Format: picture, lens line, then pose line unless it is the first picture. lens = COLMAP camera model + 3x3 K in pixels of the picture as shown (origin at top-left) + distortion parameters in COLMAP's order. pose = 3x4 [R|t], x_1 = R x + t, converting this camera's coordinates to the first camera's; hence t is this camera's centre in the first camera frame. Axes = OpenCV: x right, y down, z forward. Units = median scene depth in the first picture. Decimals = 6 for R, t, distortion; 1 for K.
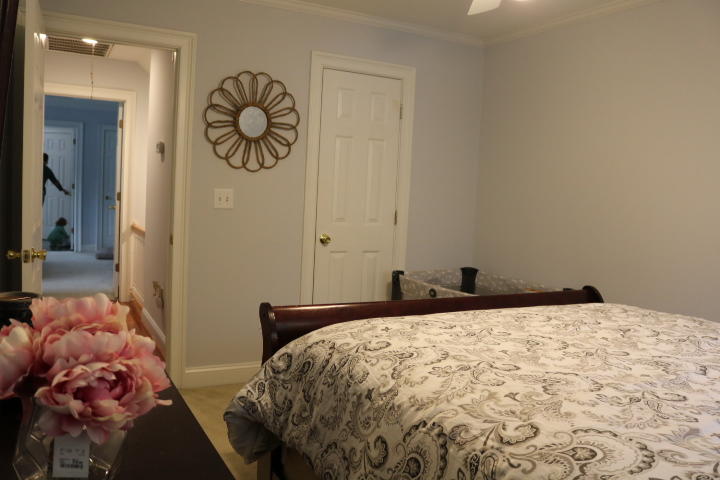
lens RADIAL K [[609.3, 0, 360.0], [0, 609.3, 240.0], [0, 0, 1]] dist [-0.073321, 0.002463]
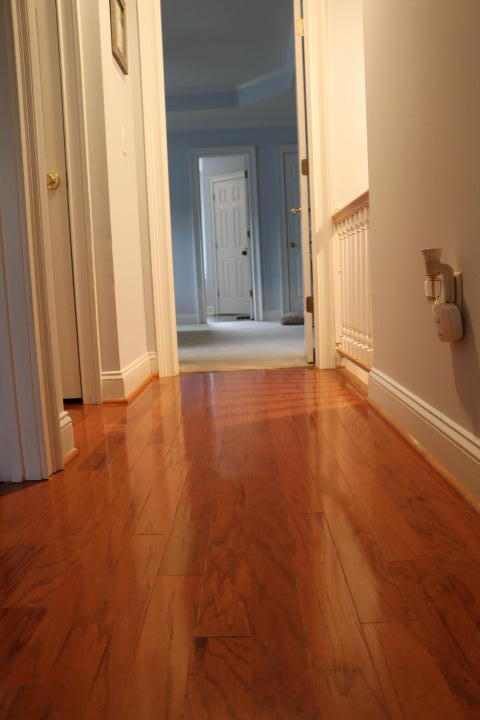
lens RADIAL K [[609.3, 0, 240.0], [0, 609.3, 360.0], [0, 0, 1]] dist [-0.073321, 0.002463]
pose [[0.877400, -0.036079, -0.478402, -0.137953], [0.053017, 0.998352, 0.021944, 0.054096], [0.476822, -0.044617, 0.877867, 0.339269]]
